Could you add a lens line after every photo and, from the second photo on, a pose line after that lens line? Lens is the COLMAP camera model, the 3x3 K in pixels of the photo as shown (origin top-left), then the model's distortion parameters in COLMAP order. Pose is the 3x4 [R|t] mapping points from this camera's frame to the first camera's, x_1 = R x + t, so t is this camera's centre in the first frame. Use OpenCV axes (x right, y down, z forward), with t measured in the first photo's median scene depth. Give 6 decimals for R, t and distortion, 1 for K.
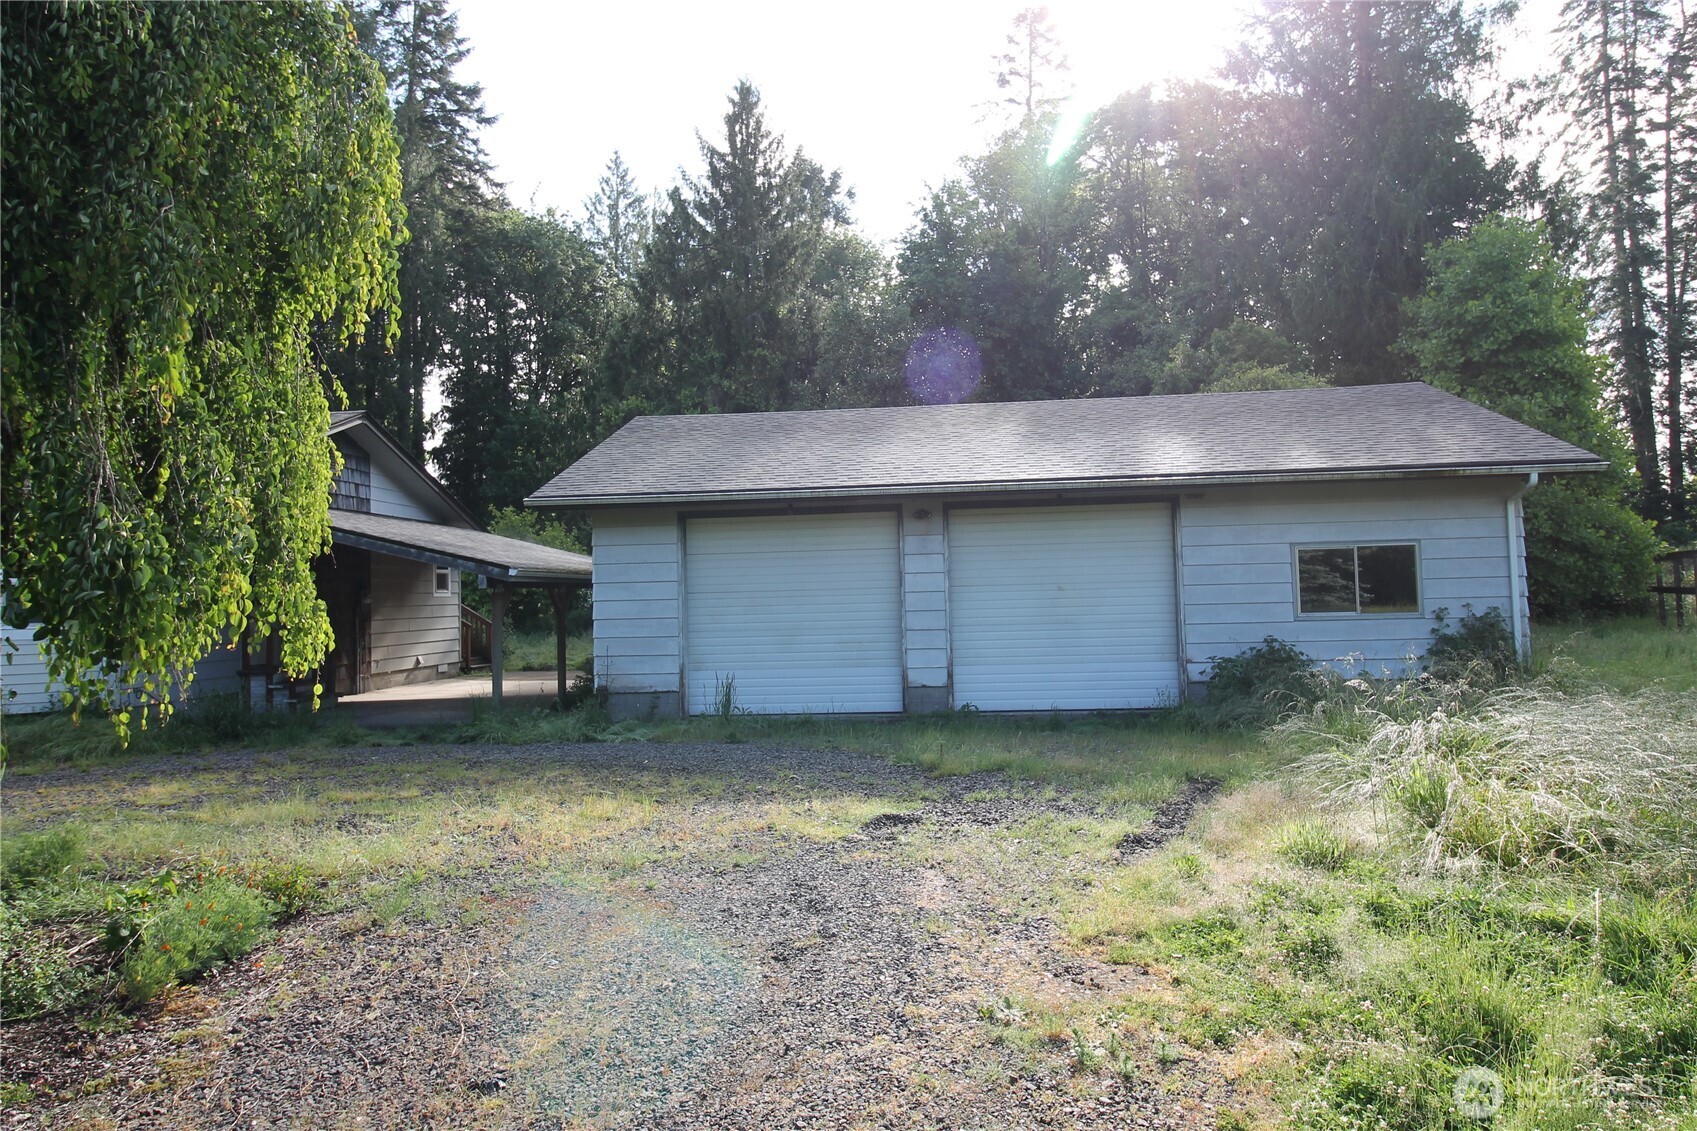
lens RADIAL K [[1095.7, 0, 847.9], [0, 1095.7, 560.8], [0, 0, 1]] dist [0.000390, 0.001110]
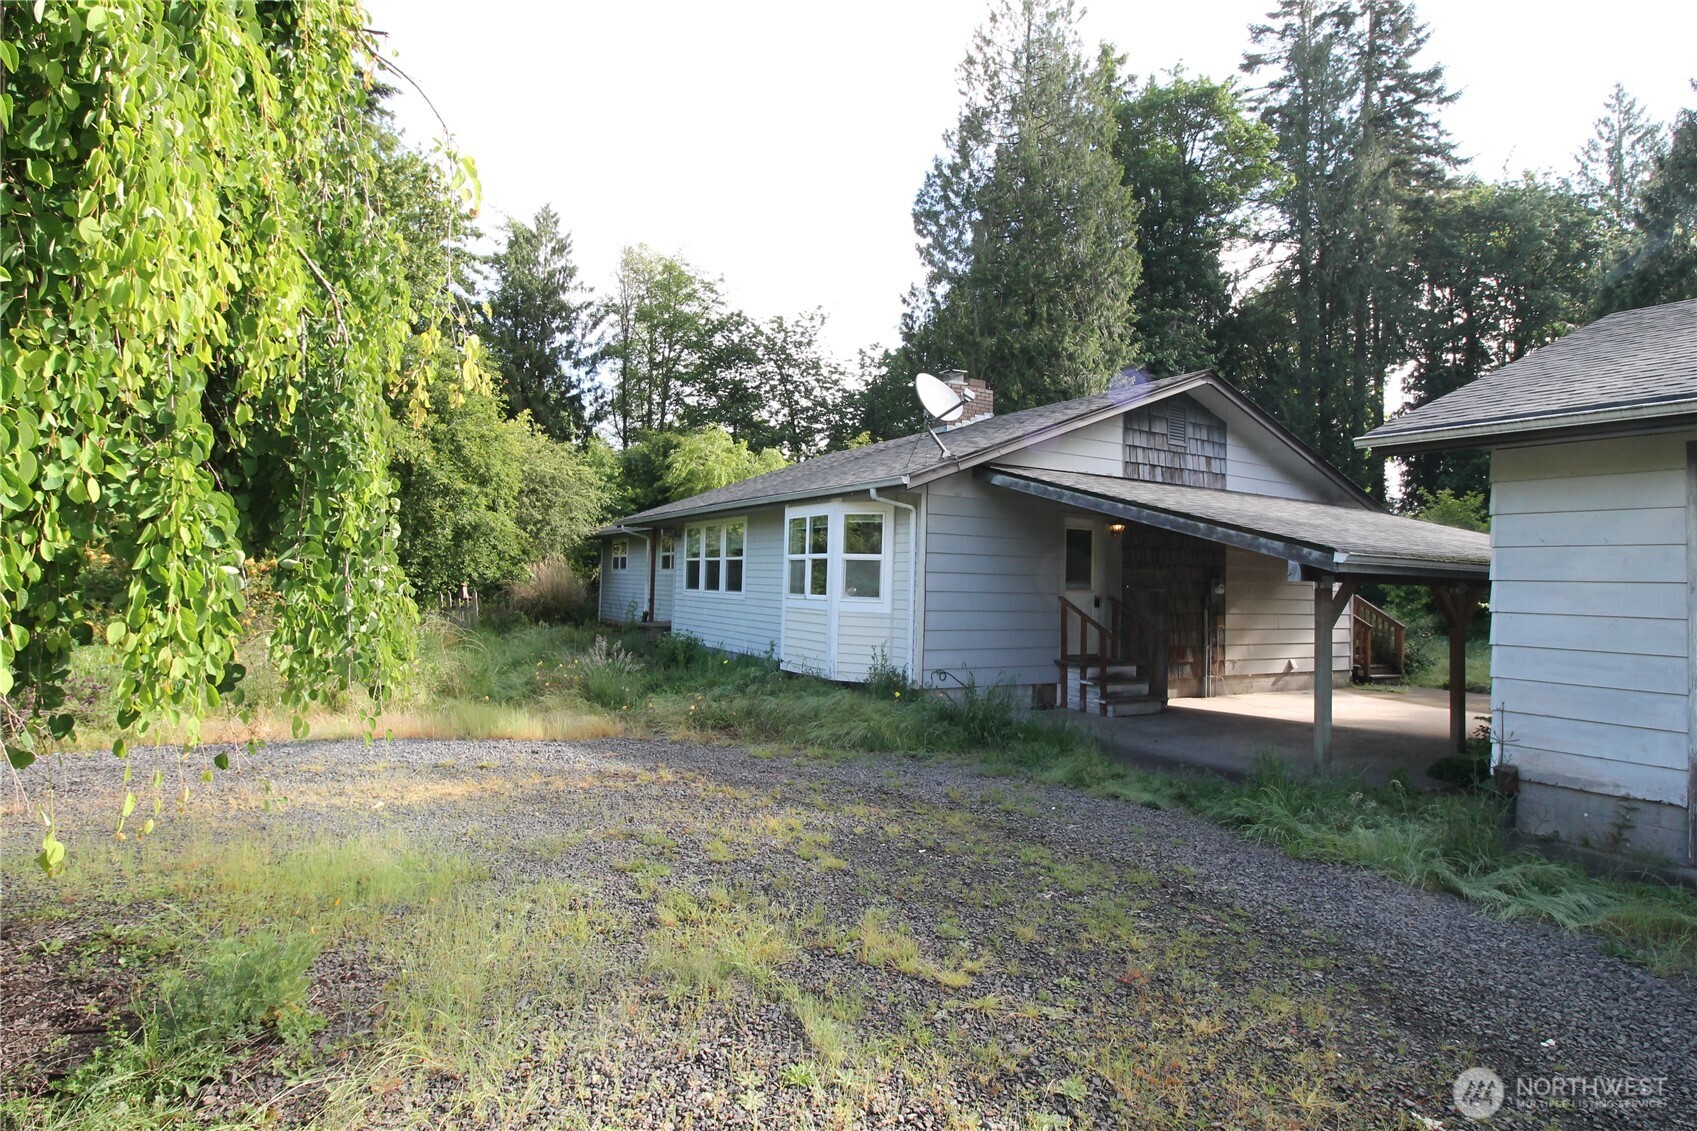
lens RADIAL K [[889.5, 0, 845.2], [0, 889.5, 553.9], [0, 0, 1]] dist [-0.022400, -0.002589]
pose [[0.590073, 0.014701, -0.807216, -0.017014], [-0.015941, 0.999851, 0.006556, 0.002442], [0.807193, 0.008999, 0.590219, 0.122518]]
